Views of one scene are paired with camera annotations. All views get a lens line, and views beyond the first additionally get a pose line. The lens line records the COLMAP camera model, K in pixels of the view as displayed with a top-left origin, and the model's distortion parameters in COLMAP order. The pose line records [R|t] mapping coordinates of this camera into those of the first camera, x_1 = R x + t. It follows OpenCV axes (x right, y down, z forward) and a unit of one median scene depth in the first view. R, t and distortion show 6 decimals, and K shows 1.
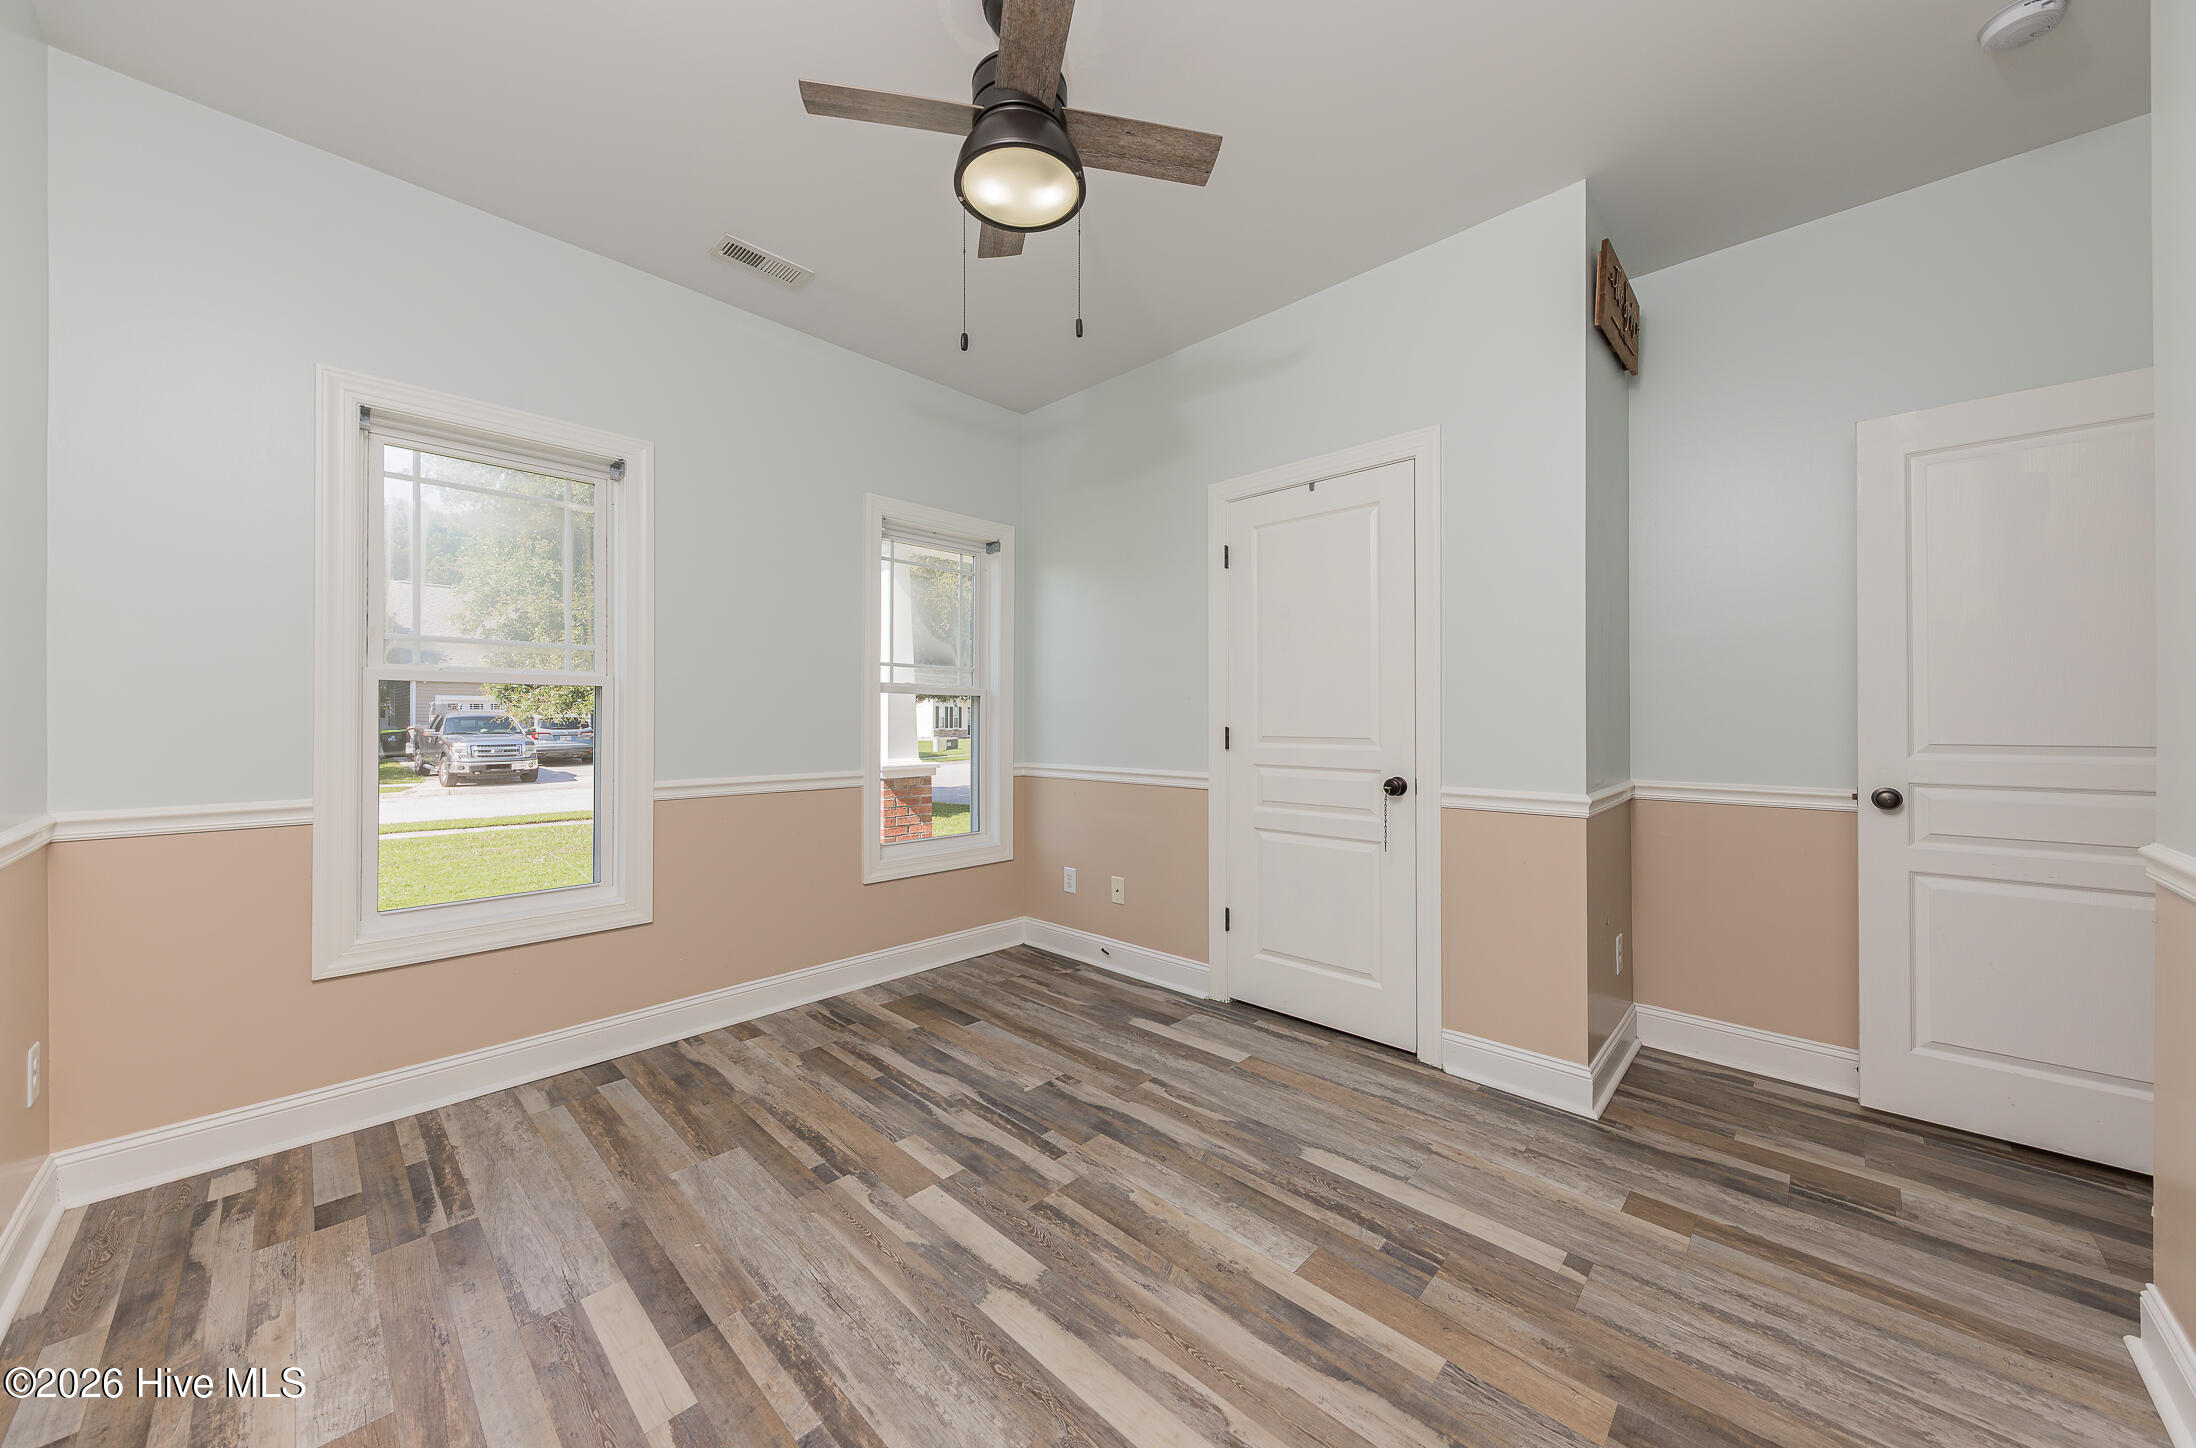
lens RADIAL K [[766.8, 0, 1106.0], [0, 766.8, 716.7], [0, 0, 1]] dist [0.007851, -0.002358]
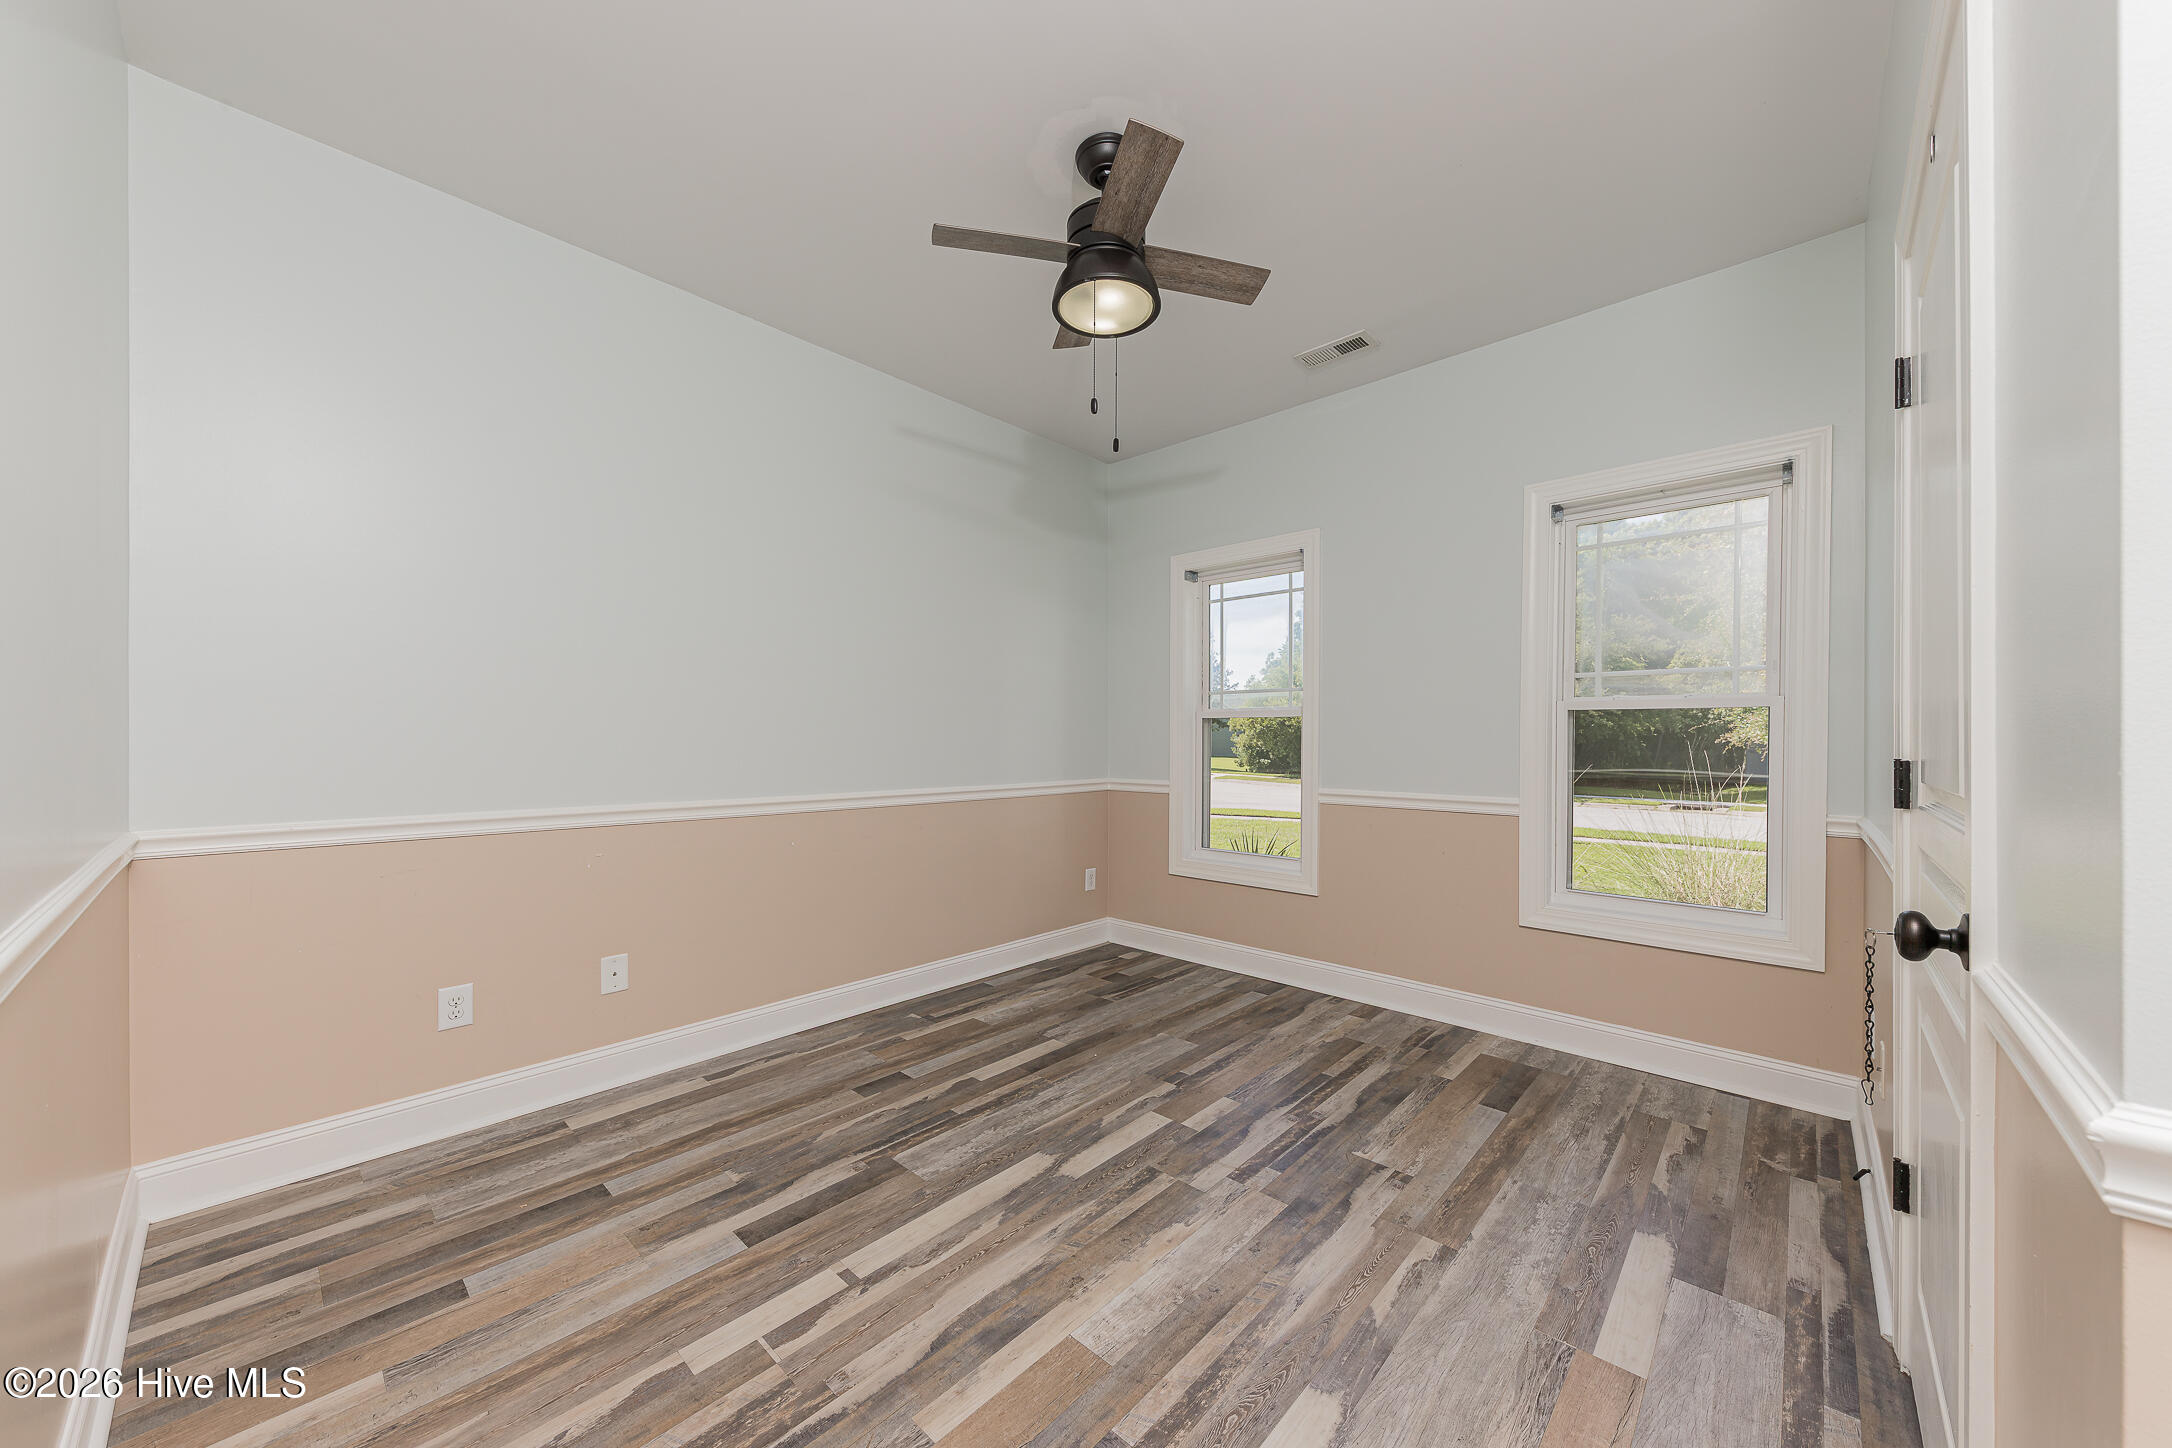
lens RADIAL K [[758.4, 0, 1092.5], [0, 758.4, 736.7], [0, 0, 1]] dist [0.007851, -0.002358]
pose [[0.019879, -0.003686, -0.999796, 0.873468], [-0.000985, 0.999993, -0.003707, 0.004954], [0.999802, 0.001059, 0.019875, 0.757739]]
